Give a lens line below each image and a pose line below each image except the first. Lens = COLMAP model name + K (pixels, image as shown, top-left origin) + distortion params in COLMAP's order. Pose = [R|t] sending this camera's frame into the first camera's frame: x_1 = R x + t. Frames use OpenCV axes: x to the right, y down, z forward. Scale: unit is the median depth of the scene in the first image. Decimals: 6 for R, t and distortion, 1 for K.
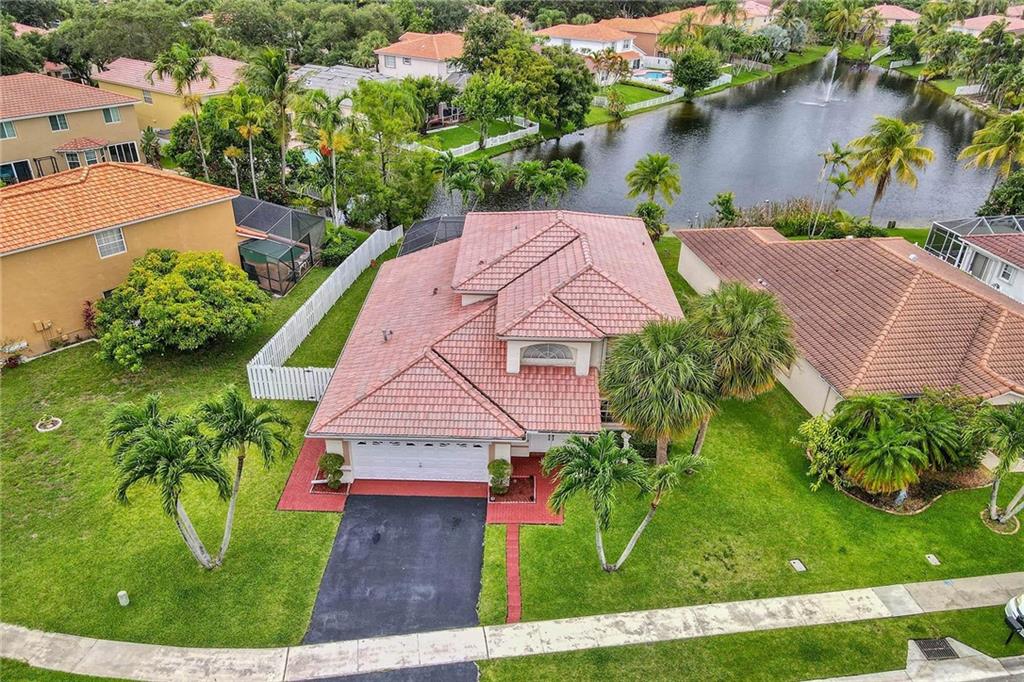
lens RADIAL K [[687.7, 0, 483.2], [0, 687.7, 340.8], [0, 0, 1]] dist [-0.001980, 0.003496]
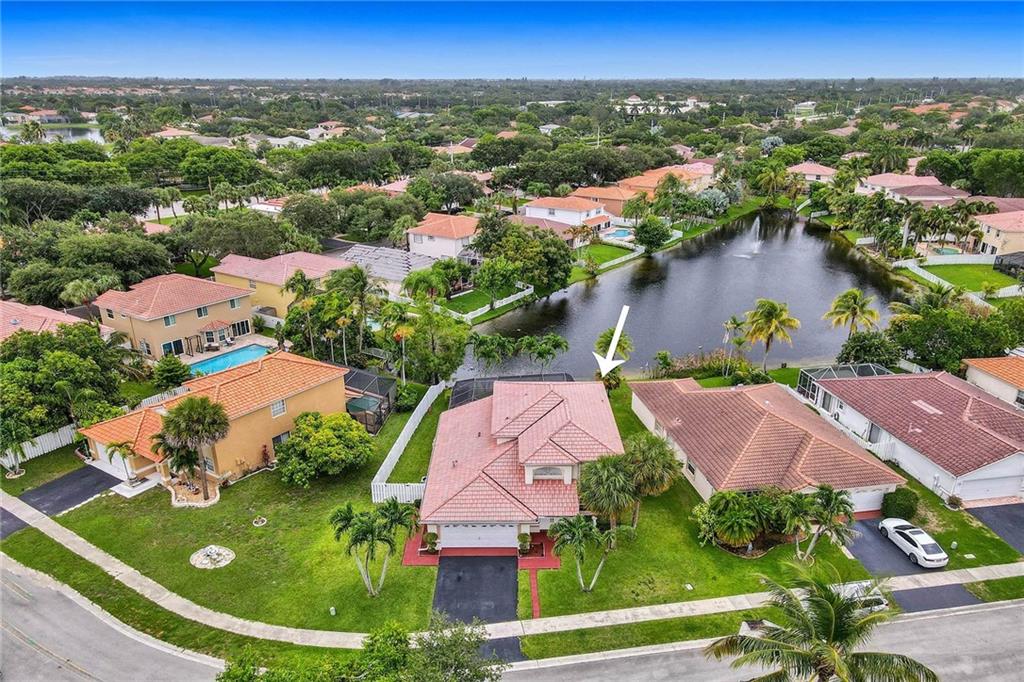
lens RADIAL K [[687.7, 0, 483.2], [0, 687.7, 340.8], [0, 0, 1]] dist [-0.001980, 0.003496]
pose [[0.999571, -0.028273, 0.007648, -0.071884], [0.029060, 0.989917, -0.138632, -0.069952], [-0.003651, 0.138795, 0.990314, -0.745451]]
